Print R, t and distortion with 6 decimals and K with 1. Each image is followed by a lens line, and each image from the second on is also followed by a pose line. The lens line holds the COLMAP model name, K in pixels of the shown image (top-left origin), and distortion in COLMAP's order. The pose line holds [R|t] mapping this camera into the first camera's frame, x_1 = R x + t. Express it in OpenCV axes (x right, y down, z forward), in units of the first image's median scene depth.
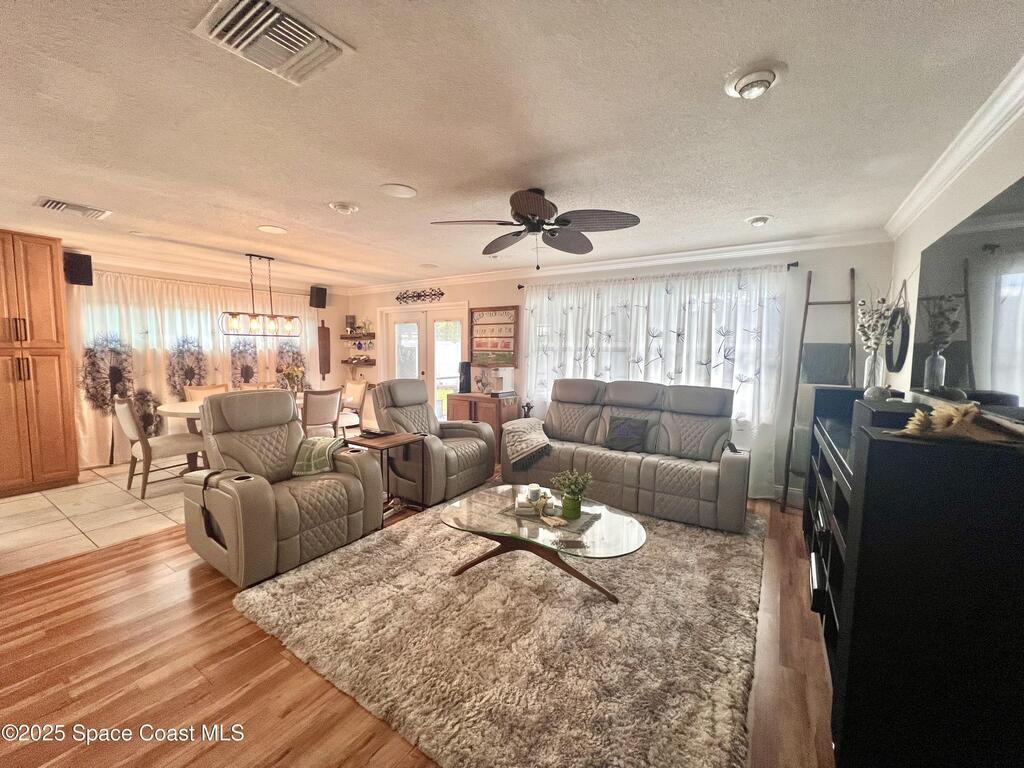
lens RADIAL K [[406.6, 0, 506.9], [0, 406.6, 383.7], [0, 0, 1]] dist [-0.001309, -0.000117]
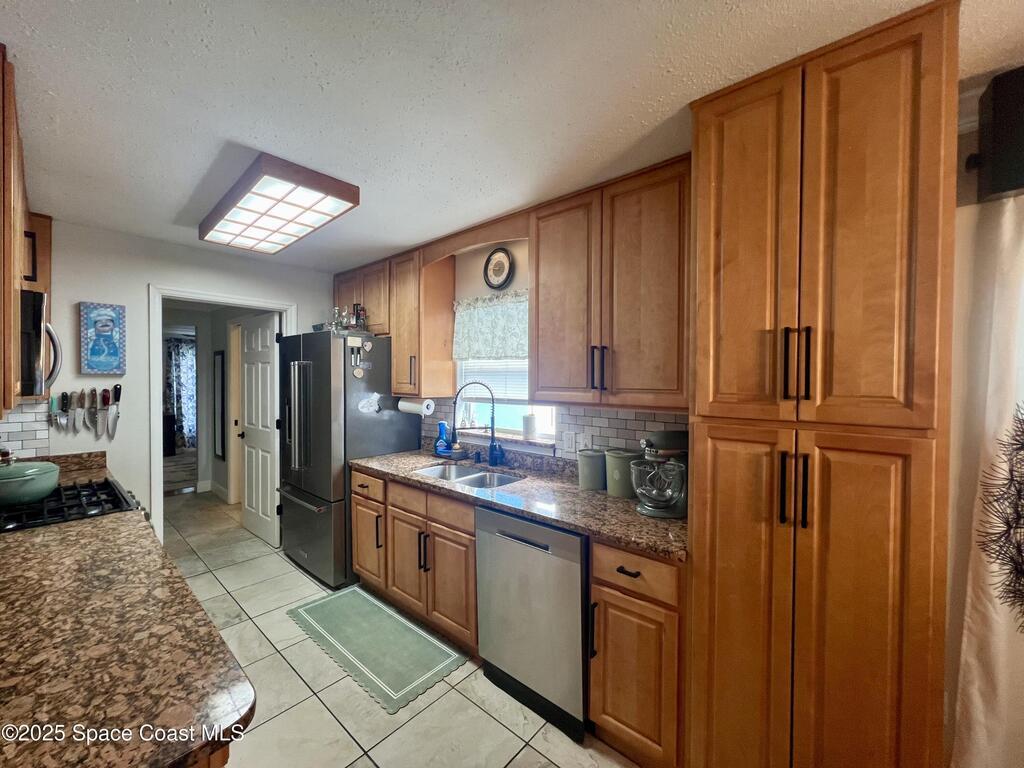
lens RADIAL K [[406.6, 0, 508.7], [0, 406.6, 383.6], [0, 0, 1]] dist [-0.001309, -0.000117]
pose [[-0.134435, 0.006376, -0.990902, -0.849460], [-0.083138, 0.996381, 0.017690, -0.103924], [0.987429, 0.084760, -0.133418, 0.814155]]
